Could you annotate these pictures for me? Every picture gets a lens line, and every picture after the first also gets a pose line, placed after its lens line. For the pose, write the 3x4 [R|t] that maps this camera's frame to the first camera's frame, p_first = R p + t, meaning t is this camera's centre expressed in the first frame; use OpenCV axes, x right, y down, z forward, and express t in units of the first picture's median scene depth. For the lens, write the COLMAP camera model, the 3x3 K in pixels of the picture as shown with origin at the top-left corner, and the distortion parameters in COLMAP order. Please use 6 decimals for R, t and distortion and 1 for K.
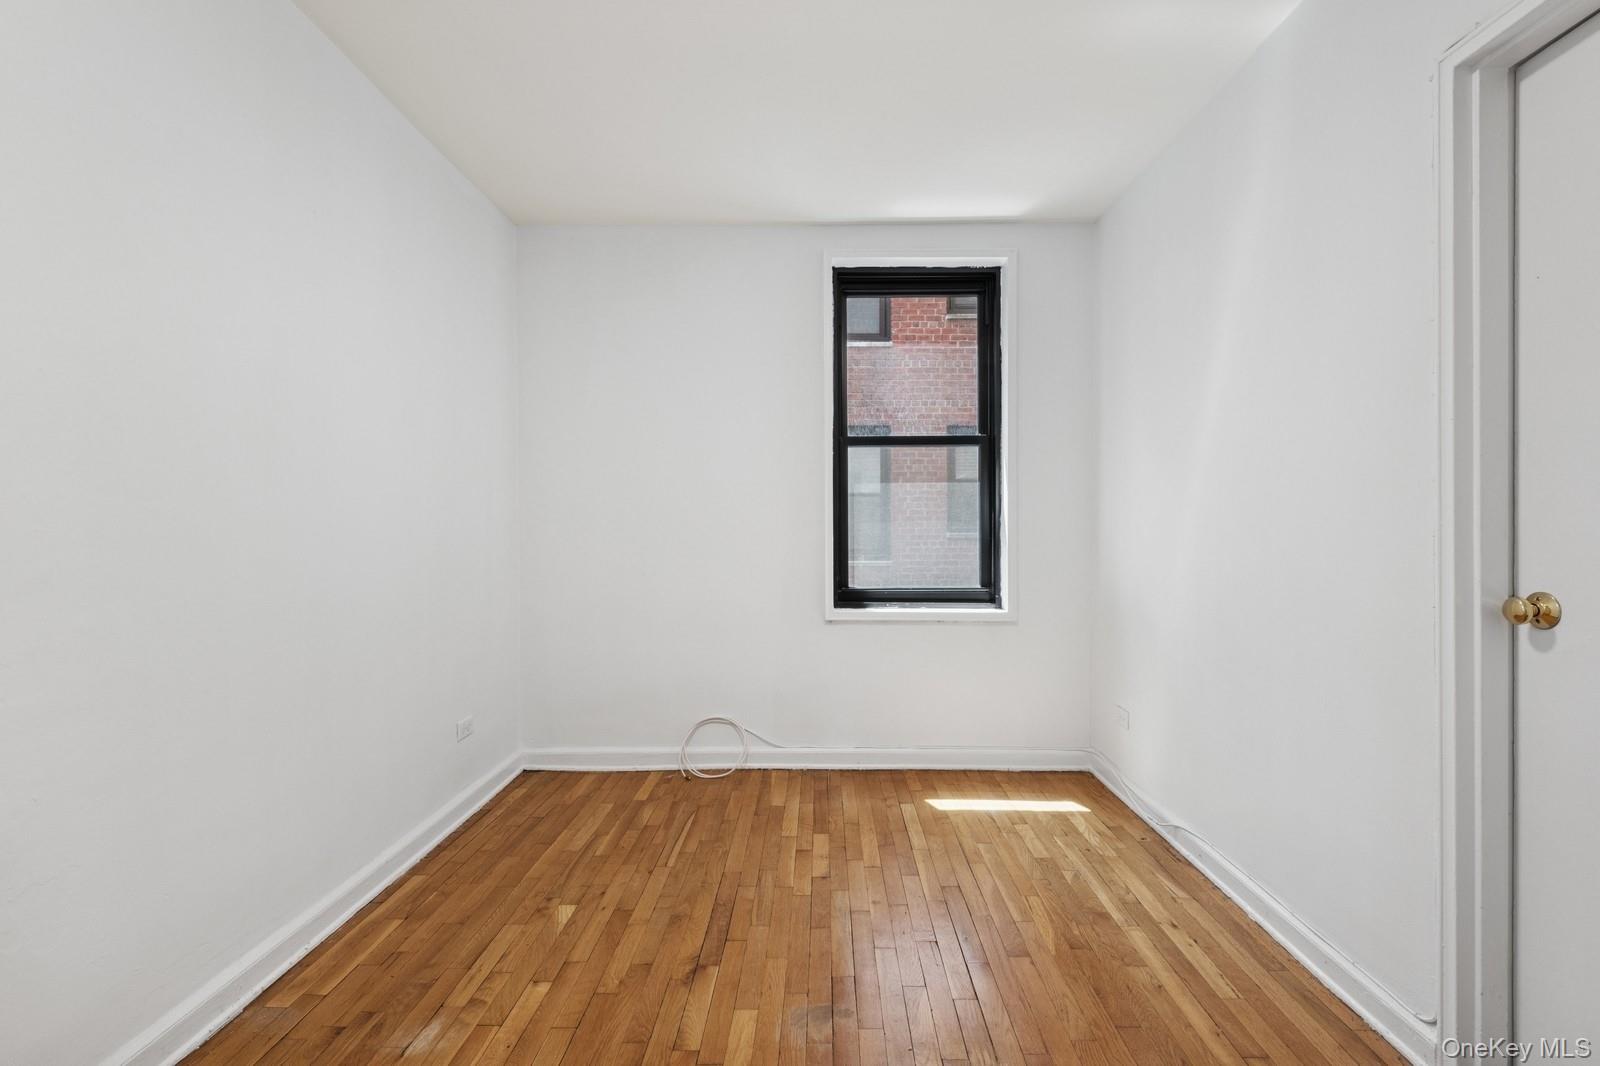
lens RADIAL K [[687.3, 0, 800.0], [0, 687.3, 533.0], [0, 0, 1]] dist [0.024909, -0.012797]
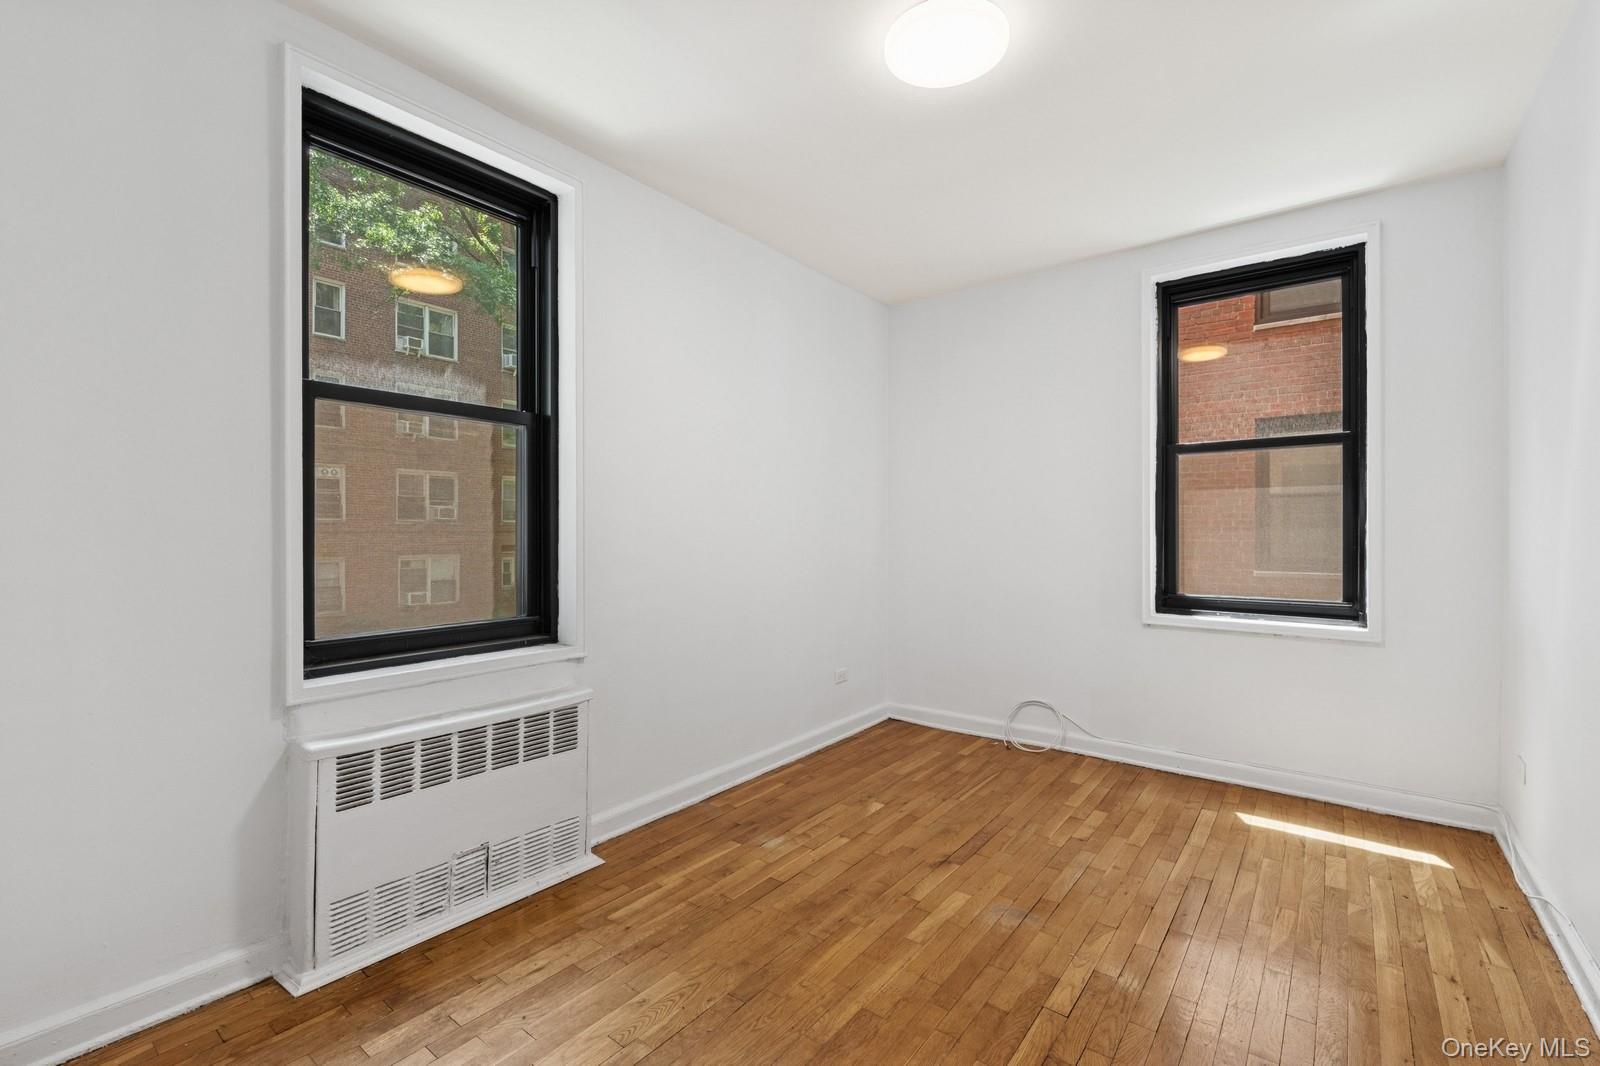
lens RADIAL K [[675.0, 0, 807.8], [0, 675.0, 532.8], [0, 0, 1]] dist [0.010554, -0.008688]
pose [[0.805572, 0.006012, -0.592467, 0.264314], [-0.009174, 0.999955, -0.002327, -0.003577], [0.592427, 0.007310, 0.805591, -0.142103]]
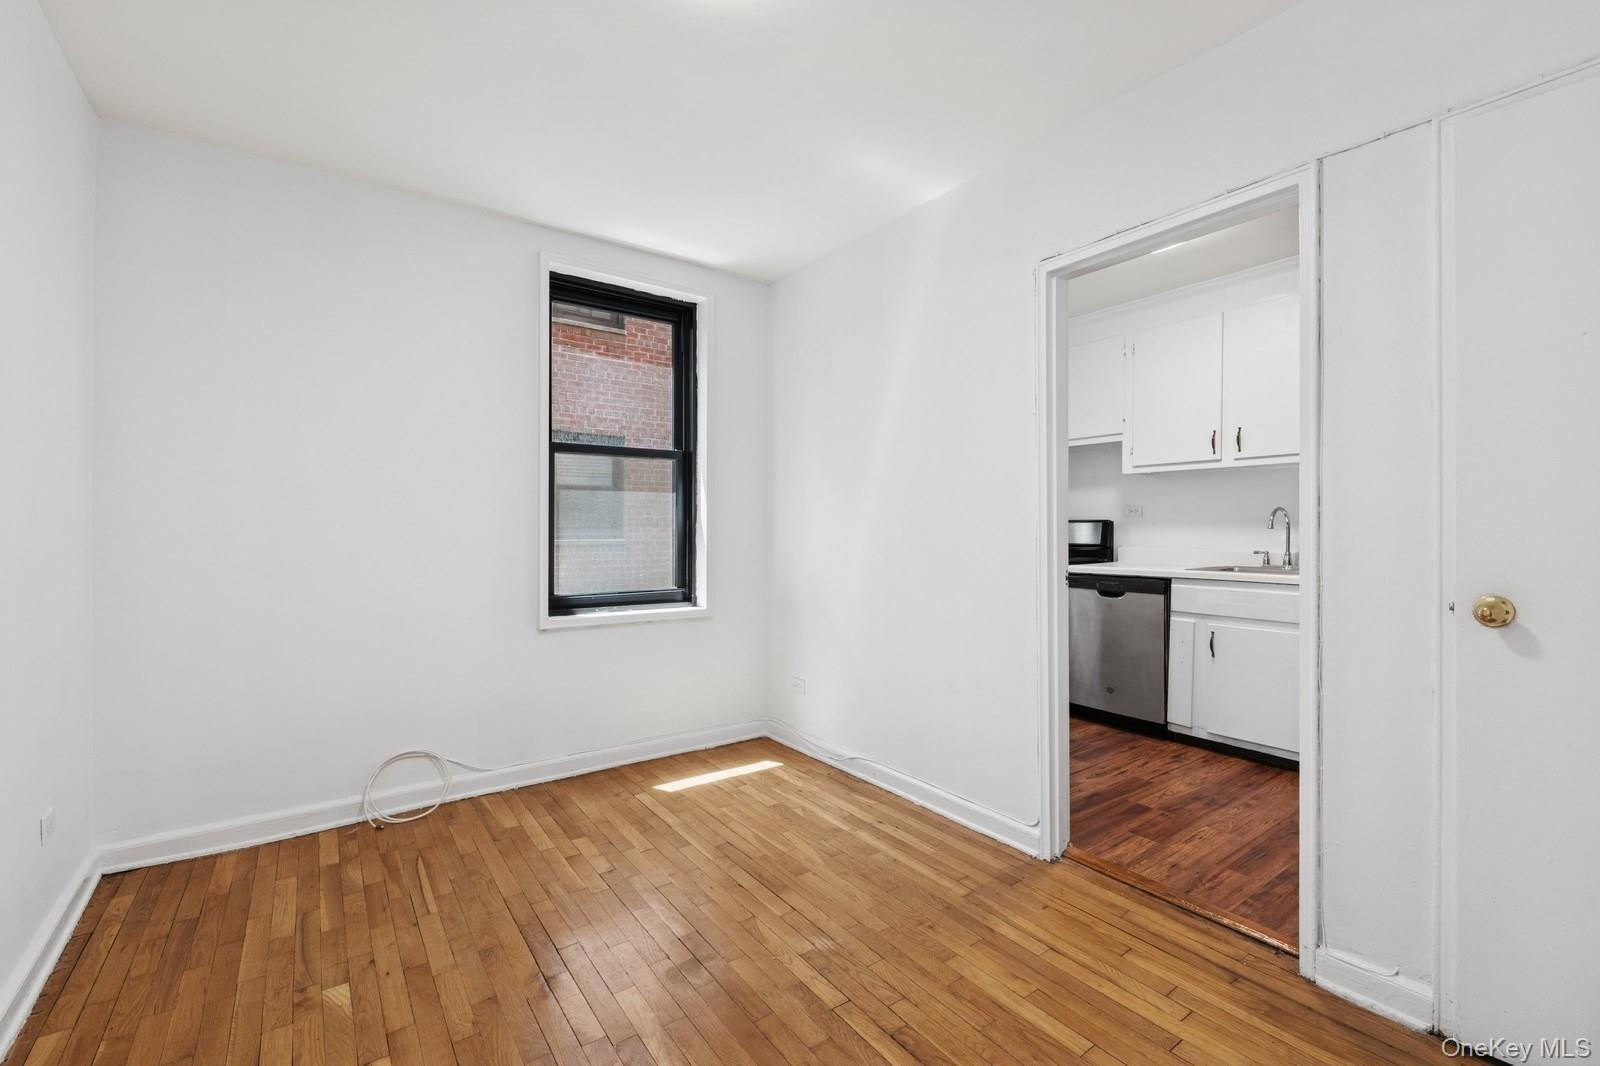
lens RADIAL K [[696.5, 0, 804.2], [0, 696.5, 530.3], [0, 0, 1]] dist [0.012114, -0.009920]
pose [[0.795502, 0.002799, 0.605945, -0.296165], [0.005391, 0.999917, -0.011696, 0.000551], [-0.605927, 0.012571, 0.795421, -0.013027]]
